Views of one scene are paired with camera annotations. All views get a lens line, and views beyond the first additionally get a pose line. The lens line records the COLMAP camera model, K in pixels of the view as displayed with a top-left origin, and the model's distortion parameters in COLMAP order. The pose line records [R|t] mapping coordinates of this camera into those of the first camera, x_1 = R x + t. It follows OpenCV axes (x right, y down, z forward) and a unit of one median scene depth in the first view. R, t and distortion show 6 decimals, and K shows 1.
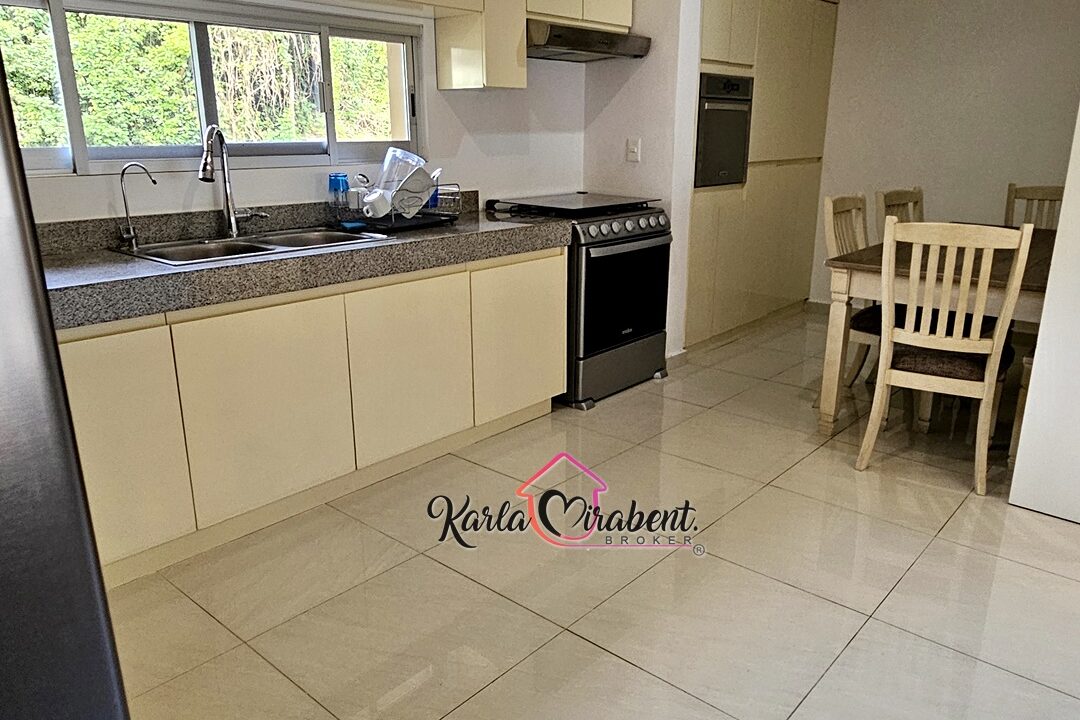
lens RADIAL K [[789.3, 0, 543.0], [0, 789.3, 356.7], [0, 0, 1]] dist [-0.001114, 0.009827]
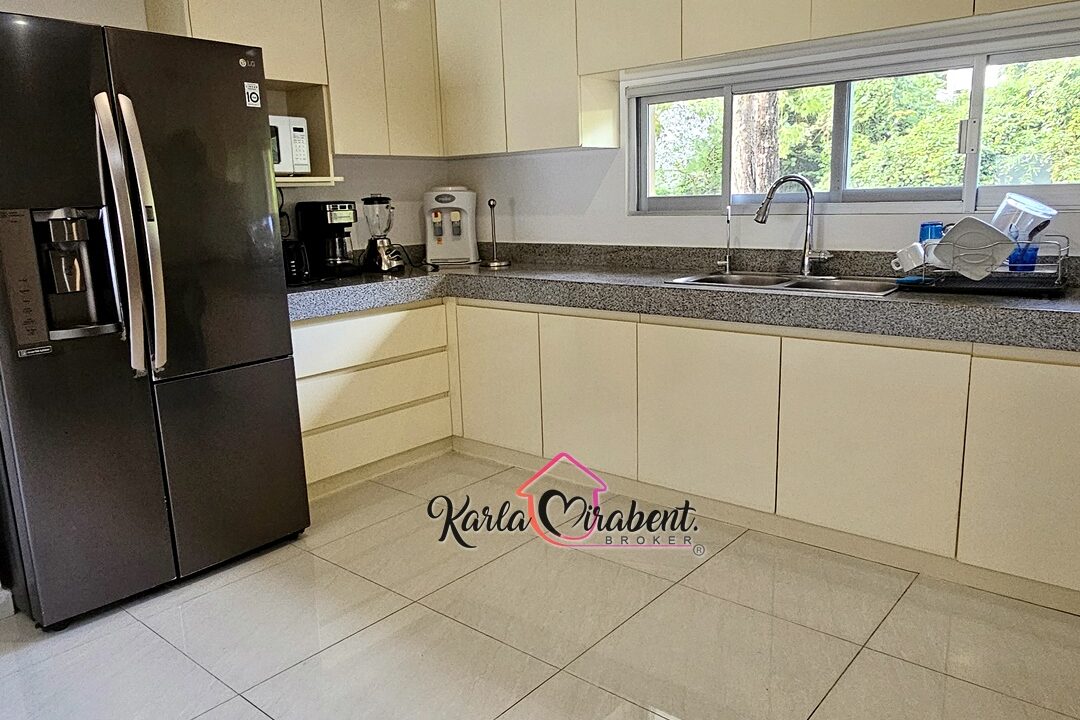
lens RADIAL K [[789.3, 0, 542.4], [0, 789.3, 363.4], [0, 0, 1]] dist [-0.001114, 0.009827]
pose [[0.018939, 0.206188, -0.978329, 0.702501], [-0.251687, 0.947977, 0.194919, -0.159285], [0.967623, 0.242541, 0.069849, 0.608829]]
